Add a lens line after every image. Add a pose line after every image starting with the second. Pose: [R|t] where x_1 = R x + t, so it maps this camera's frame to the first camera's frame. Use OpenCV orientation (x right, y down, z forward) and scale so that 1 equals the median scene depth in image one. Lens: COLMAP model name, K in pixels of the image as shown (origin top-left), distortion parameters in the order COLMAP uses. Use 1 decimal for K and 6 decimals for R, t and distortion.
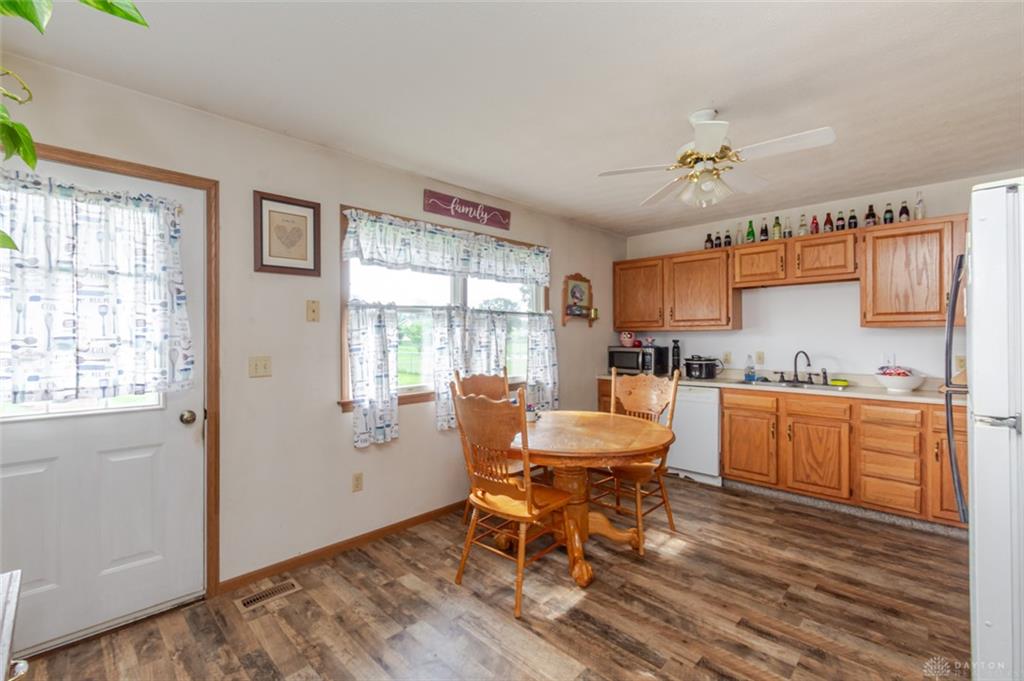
lens RADIAL K [[448.3, 0, 514.7], [0, 448.3, 341.7], [0, 0, 1]] dist [-0.002042, -0.000038]
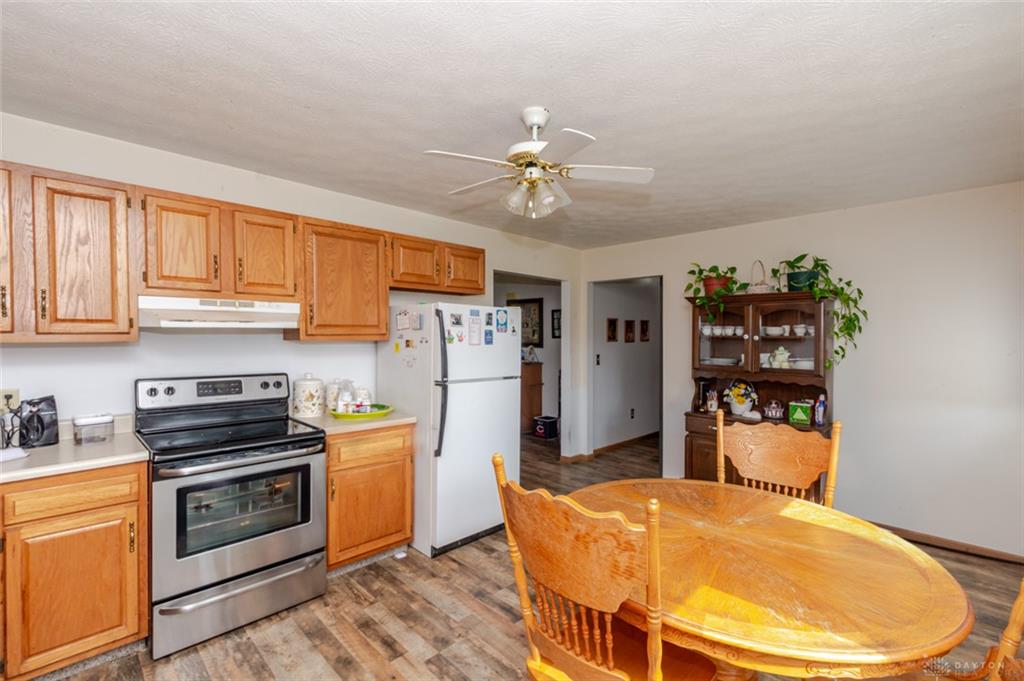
lens RADIAL K [[448.3, 0, 509.7], [0, 448.3, 333.6], [0, 0, 1]] dist [-0.002042, -0.000038]
pose [[-0.999888, 0.000874, 0.014932, 0.289235], [0.001012, 0.999957, 0.009271, -0.043513], [-0.014923, 0.009285, -0.999846, 1.175054]]
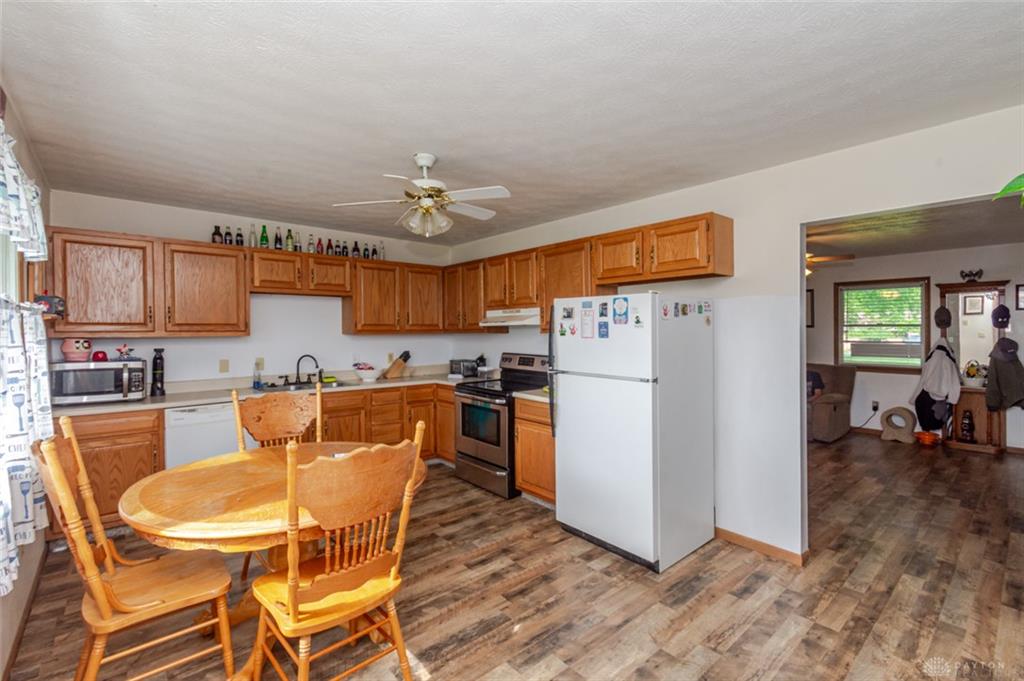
lens RADIAL K [[448.3, 0, 487.5], [0, 448.3, 333.0], [0, 0, 1]] dist [-0.002042, -0.000038]
pose [[0.111849, 0.002172, 0.993723, -0.437564], [0.016359, 0.999858, -0.004026, -0.023525], [-0.993591, 0.016707, 0.111797, 0.444643]]
